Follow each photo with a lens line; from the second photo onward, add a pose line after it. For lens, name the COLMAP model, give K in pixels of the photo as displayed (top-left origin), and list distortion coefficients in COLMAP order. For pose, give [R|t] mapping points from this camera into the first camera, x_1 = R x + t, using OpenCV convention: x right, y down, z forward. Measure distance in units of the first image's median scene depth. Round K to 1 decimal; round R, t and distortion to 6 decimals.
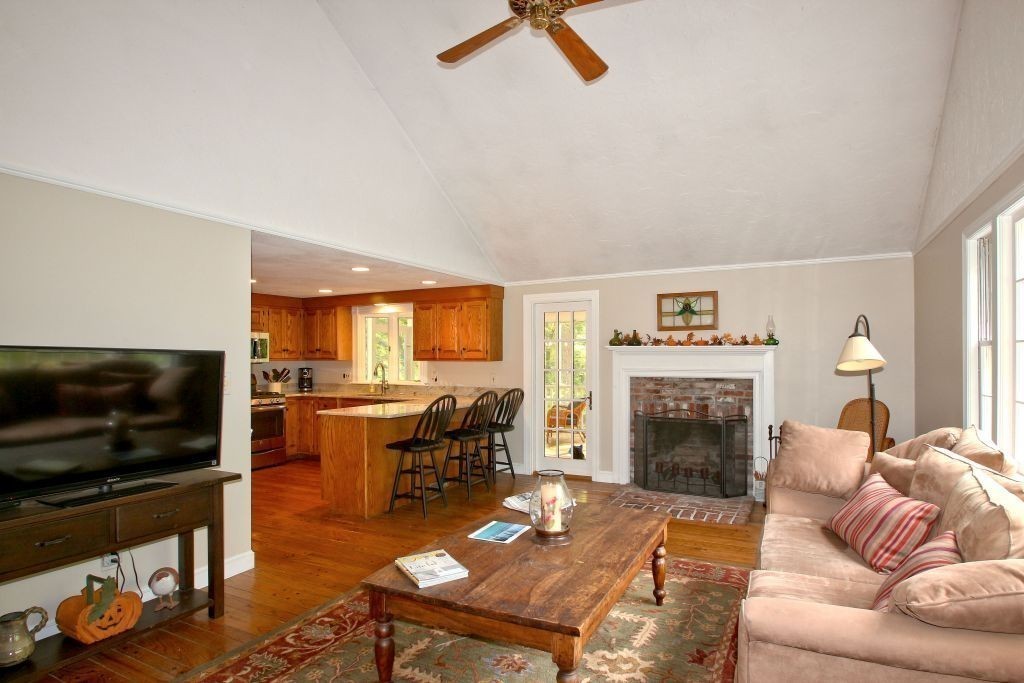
lens RADIAL K [[569.1, 0, 536.4], [0, 569.1, 346.3], [0, 0, 1]] dist [-0.002191, -0.007652]
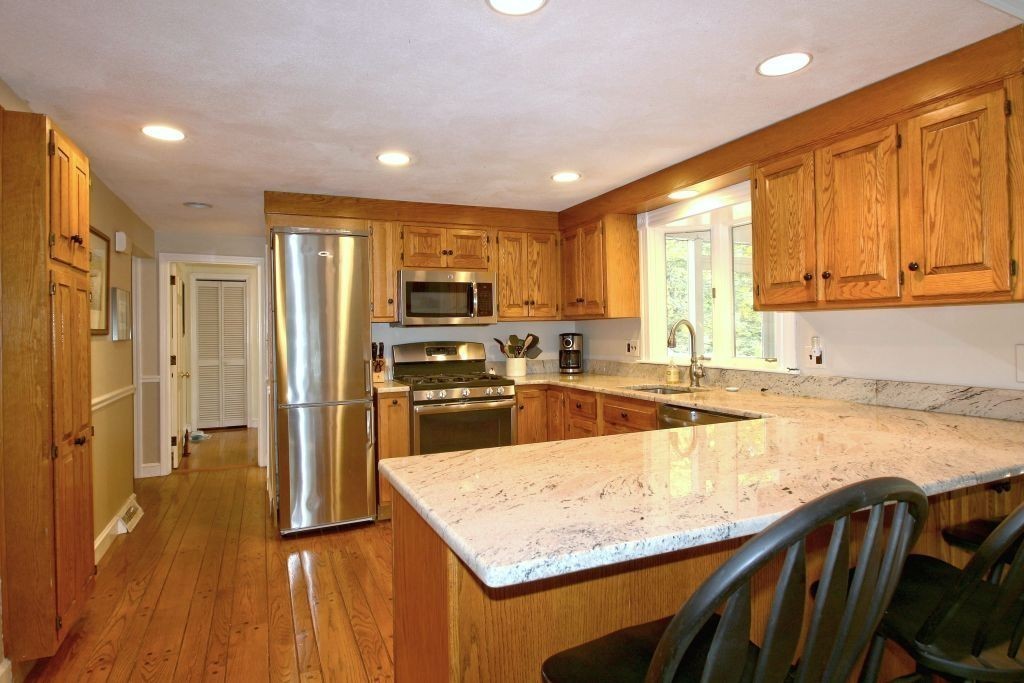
lens RADIAL K [[569.1, 0, 511.8], [0, 569.1, 325.6], [0, 0, 1]] dist [-0.002191, -0.007652]
pose [[0.777125, -0.016922, -0.629119, -0.105218], [0.026339, 0.999637, 0.005648, 0.031043], [0.628795, -0.020959, 0.777289, 0.626603]]
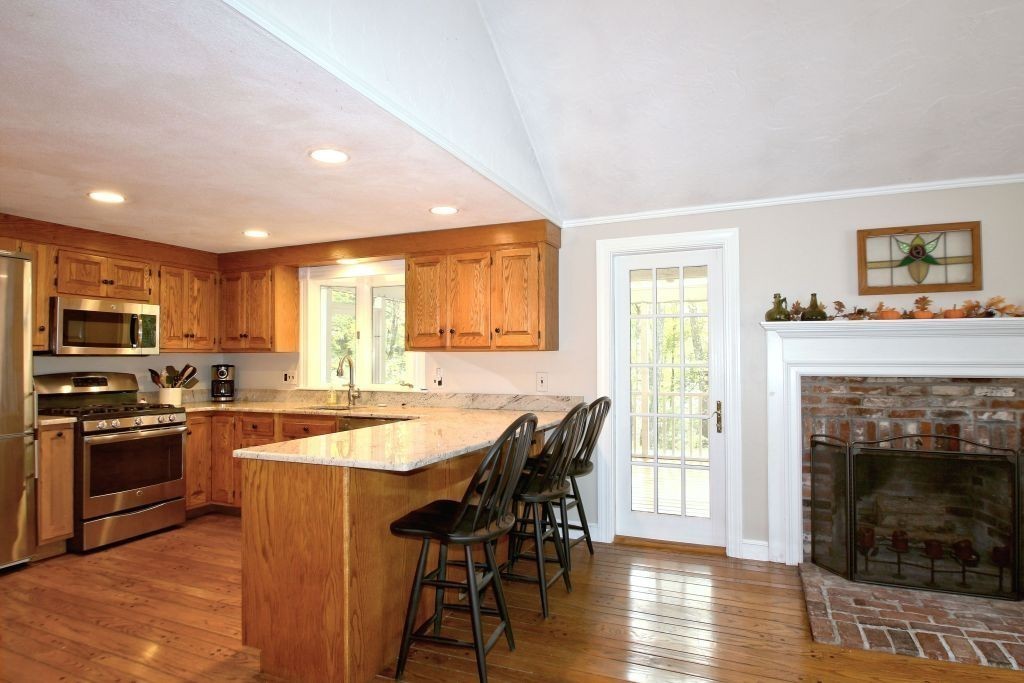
lens RADIAL K [[569.1, 0, 515.5], [0, 569.1, 342.1], [0, 0, 1]] dist [-0.002191, -0.007652]
pose [[0.997466, 0.001765, 0.071117, -0.153967], [-0.000828, 0.999913, -0.013192, 0.025677], [-0.071134, 0.013099, 0.997381, 0.420646]]
